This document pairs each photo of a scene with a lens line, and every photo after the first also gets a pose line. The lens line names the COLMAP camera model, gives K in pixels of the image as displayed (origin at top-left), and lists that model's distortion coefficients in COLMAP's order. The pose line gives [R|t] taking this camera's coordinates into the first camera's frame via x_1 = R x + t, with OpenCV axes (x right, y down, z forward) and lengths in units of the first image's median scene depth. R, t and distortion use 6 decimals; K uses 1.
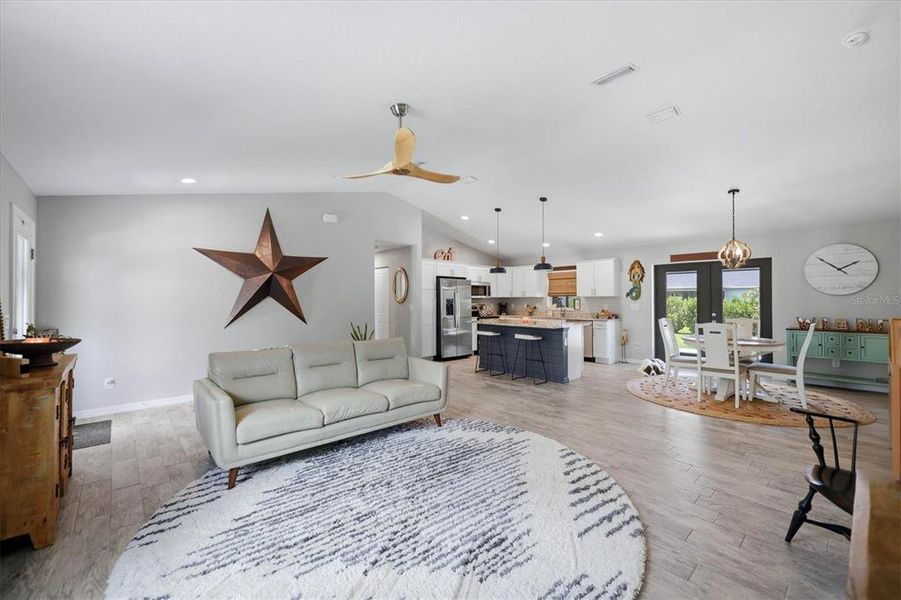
lens RADIAL K [[368.8, 0, 452.1], [0, 368.8, 298.7], [0, 0, 1]] dist [0.001190, 0.000076]
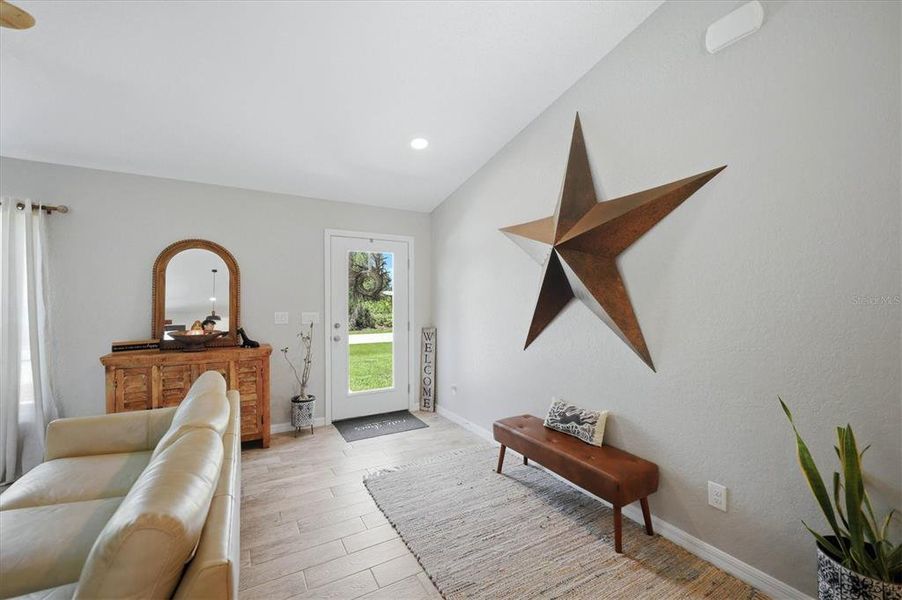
lens RADIAL K [[369.4, 0, 451.9], [0, 369.4, 302.2], [0, 0, 1]] dist [-0.001516, -0.000113]
pose [[-0.207742, 0.007046, -0.978158, 0.005006], [0.000600, 0.999975, 0.007076, -0.001826], [0.978183, 0.000883, -0.207741, 0.677542]]
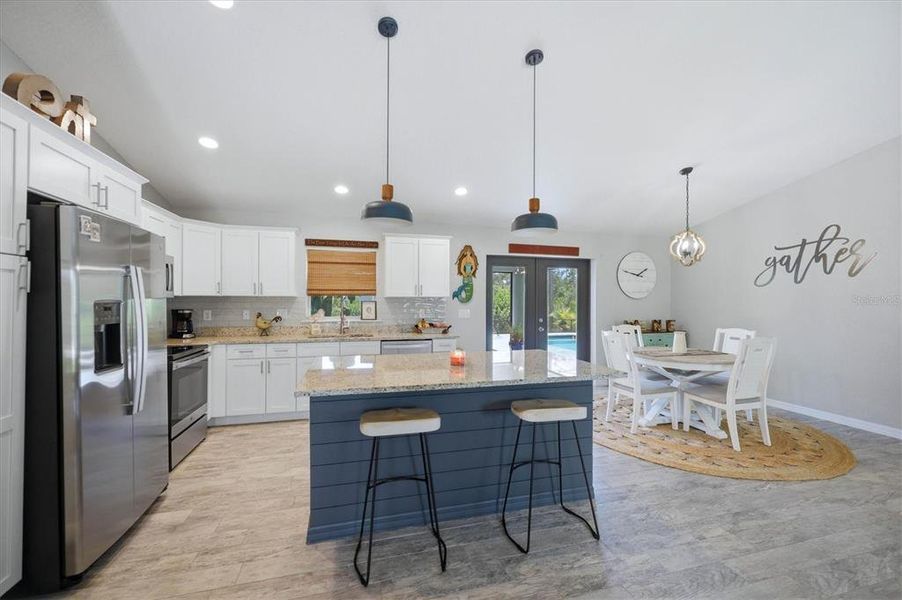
lens RADIAL K [[367.1, 0, 450.8], [0, 367.1, 298.1], [0, 0, 1]] dist [0.000674, 0.000029]
pose [[0.450650, 0.008743, 0.892658, -0.123753], [-0.006543, 0.999958, -0.006491, -0.001128], [-0.892677, -0.002915, 0.450688, 0.726637]]
